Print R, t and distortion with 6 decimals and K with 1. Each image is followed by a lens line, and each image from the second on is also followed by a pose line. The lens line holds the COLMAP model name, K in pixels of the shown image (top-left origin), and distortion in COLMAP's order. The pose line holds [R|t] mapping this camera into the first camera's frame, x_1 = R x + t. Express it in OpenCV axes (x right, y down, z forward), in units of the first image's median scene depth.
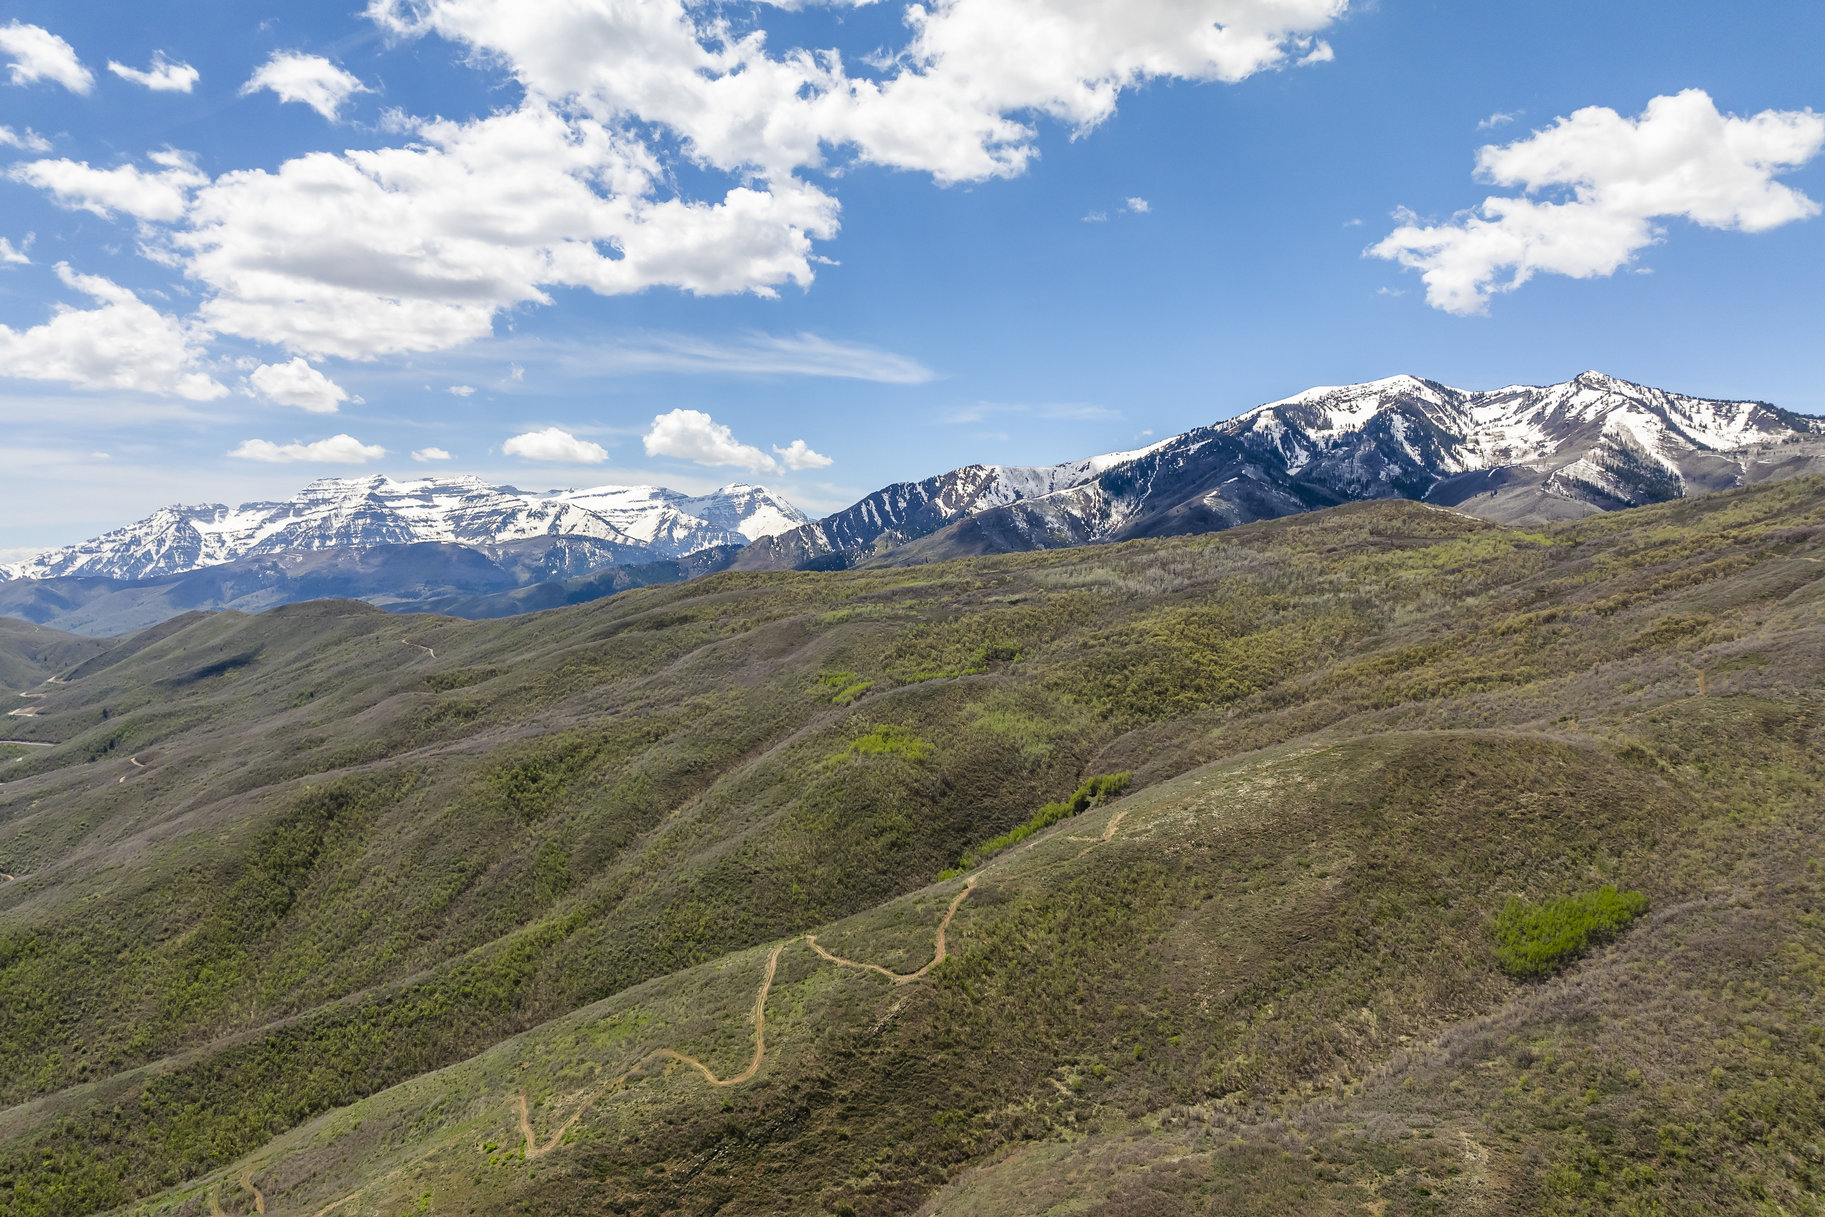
lens RADIAL K [[1285.8, 0, 918.9], [0, 1285.8, 666.3], [0, 0, 1]] dist [-0.044452, 0.009150]
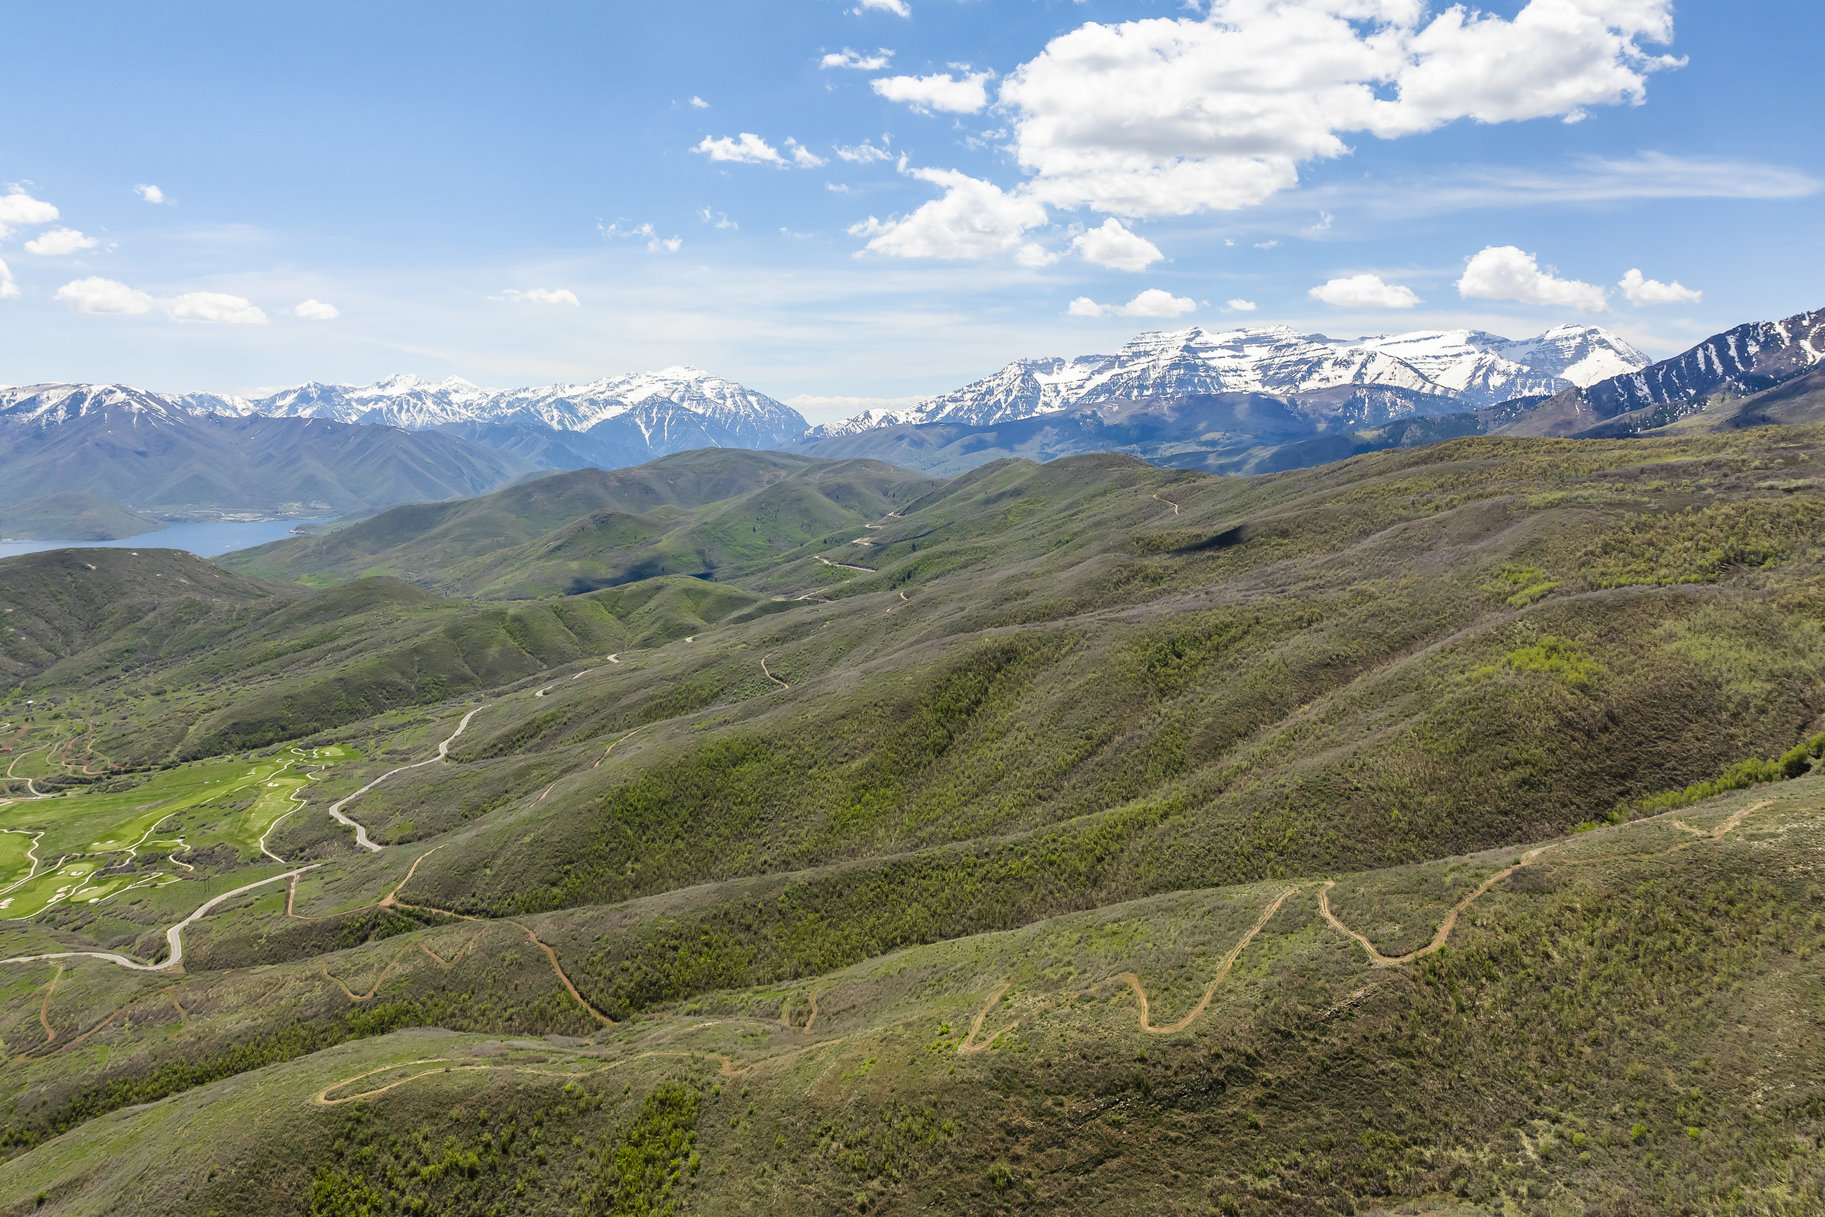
lens RADIAL K [[1285.8, 0, 921.0], [0, 1285.8, 549.2], [0, 0, 1]] dist [-0.044452, 0.009150]
pose [[0.819679, 0.061295, -0.569534, 0.120526], [-0.045528, 0.998084, 0.041893, -0.032331], [0.571010, -0.008409, 0.820900, 0.071299]]
